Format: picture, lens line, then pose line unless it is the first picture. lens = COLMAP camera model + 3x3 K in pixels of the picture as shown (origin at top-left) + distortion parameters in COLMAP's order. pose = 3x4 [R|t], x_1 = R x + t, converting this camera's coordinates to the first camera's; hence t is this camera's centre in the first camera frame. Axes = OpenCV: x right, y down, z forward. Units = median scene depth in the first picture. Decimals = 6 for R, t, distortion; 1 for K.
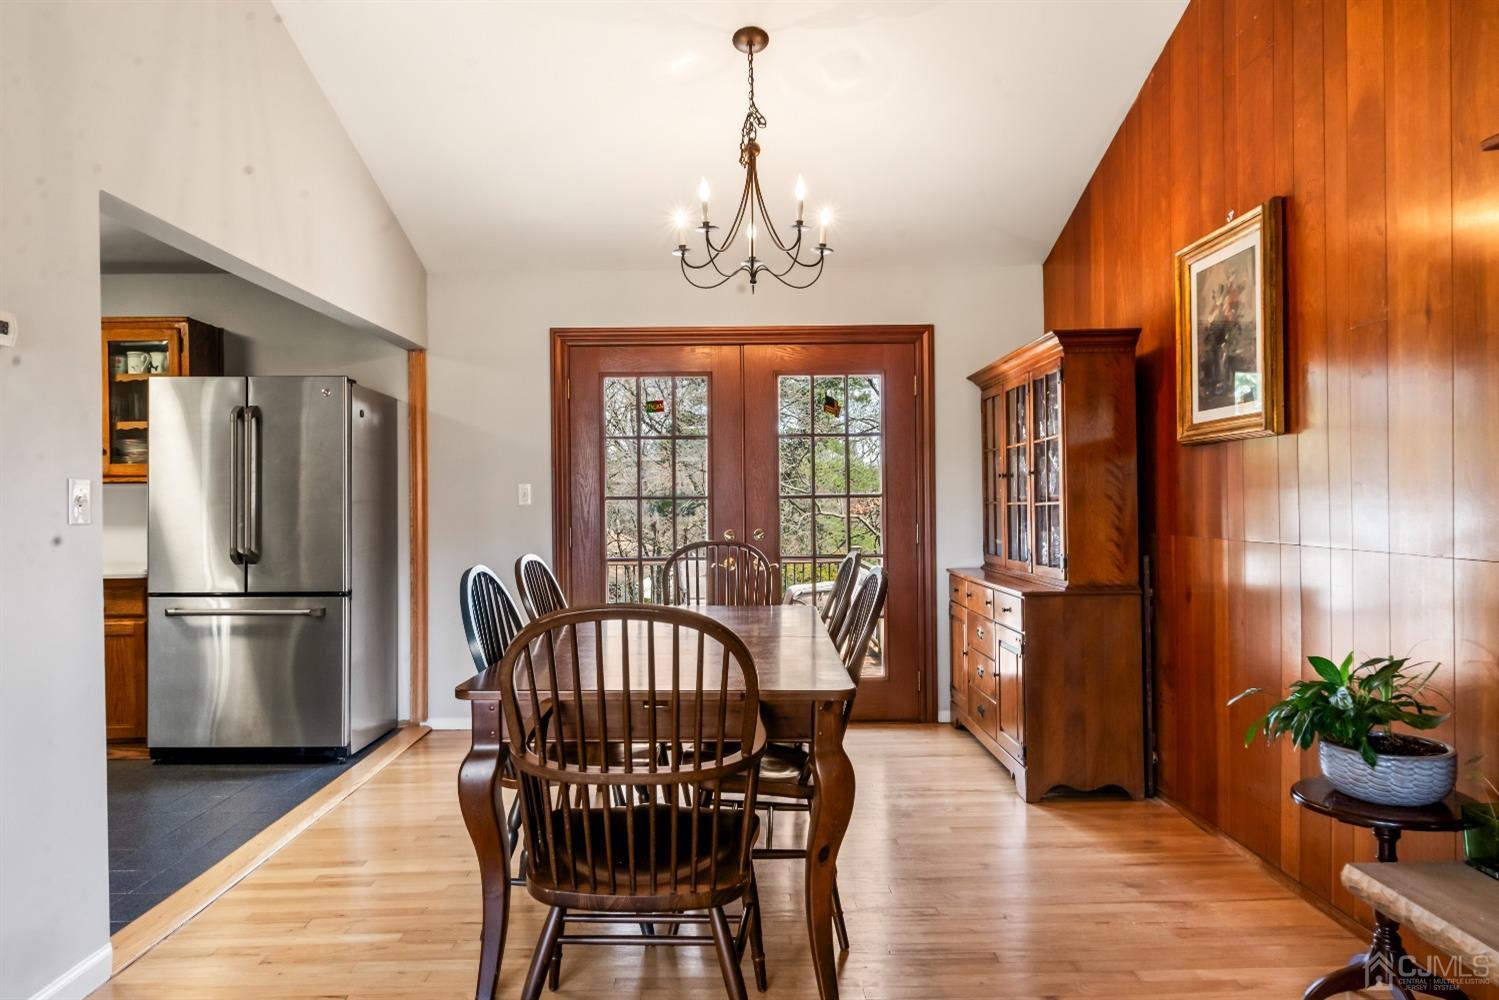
lens RADIAL K [[989.0, 0, 745.6], [0, 989.0, 525.6], [0, 0, 1]] dist [0.006102, 0.001982]
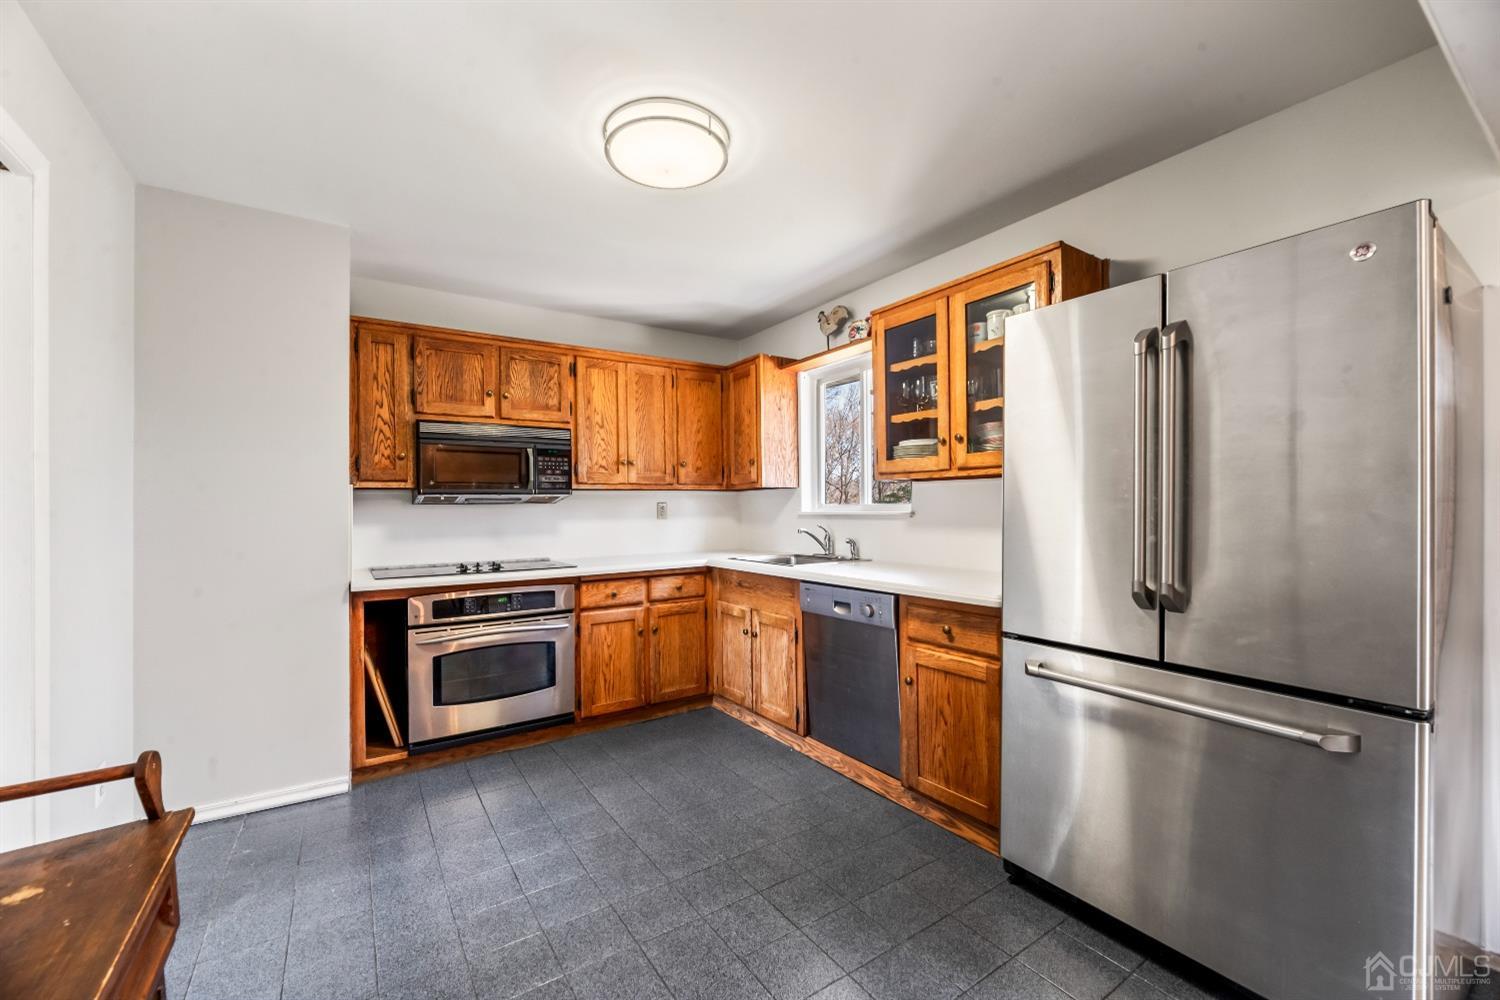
lens RADIAL K [[611.2, 0, 742.4], [0, 611.2, 496.8], [0, 0, 1]] dist [-0.001647, -0.000158]
pose [[0.549546, -0.008659, -0.835419, -0.338879], [-0.017417, 0.999610, -0.021818, -0.012951], [0.835282, 0.026541, 0.549181, 0.599859]]
